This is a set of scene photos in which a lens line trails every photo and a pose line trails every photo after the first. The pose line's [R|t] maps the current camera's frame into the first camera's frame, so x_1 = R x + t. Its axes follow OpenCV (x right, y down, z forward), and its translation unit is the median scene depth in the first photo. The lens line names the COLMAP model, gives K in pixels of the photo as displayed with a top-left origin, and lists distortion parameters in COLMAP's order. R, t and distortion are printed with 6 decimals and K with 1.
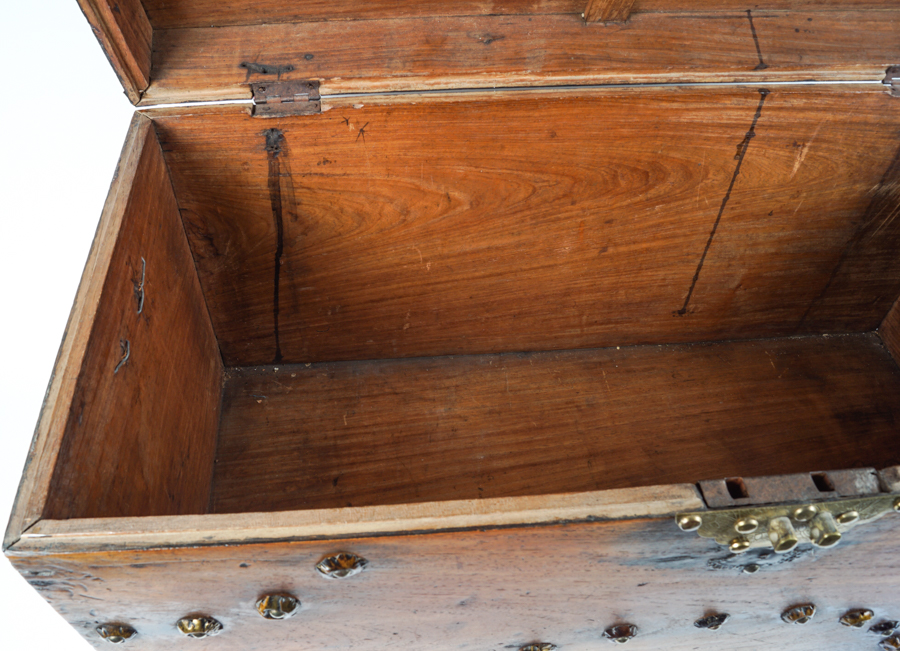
lens RADIAL K [[734.4, 0, 454.6], [0, 734.4, 333.9], [0, 0, 1]] dist [-0.098296, 0.018293]
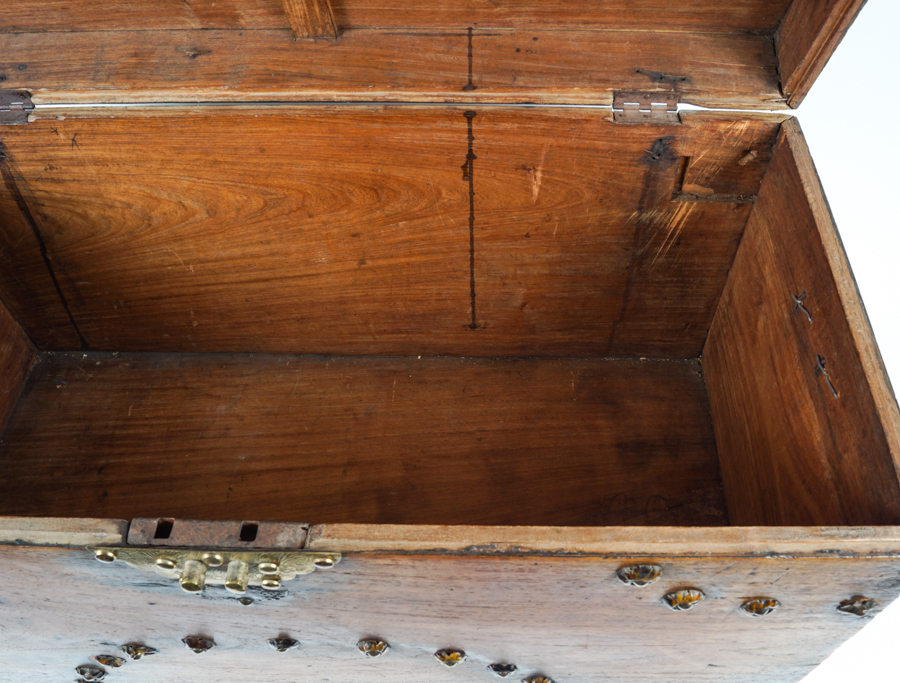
lens RADIAL K [[746.1, 0, 452.6], [0, 746.1, 344.1], [0, 0, 1]] dist [-0.097880, 0.022289]
pose [[0.997128, 0.066605, -0.036054, 0.479811], [-0.065045, 0.996962, 0.042852, -0.071586], [0.038799, -0.040384, 0.998431, -0.015927]]
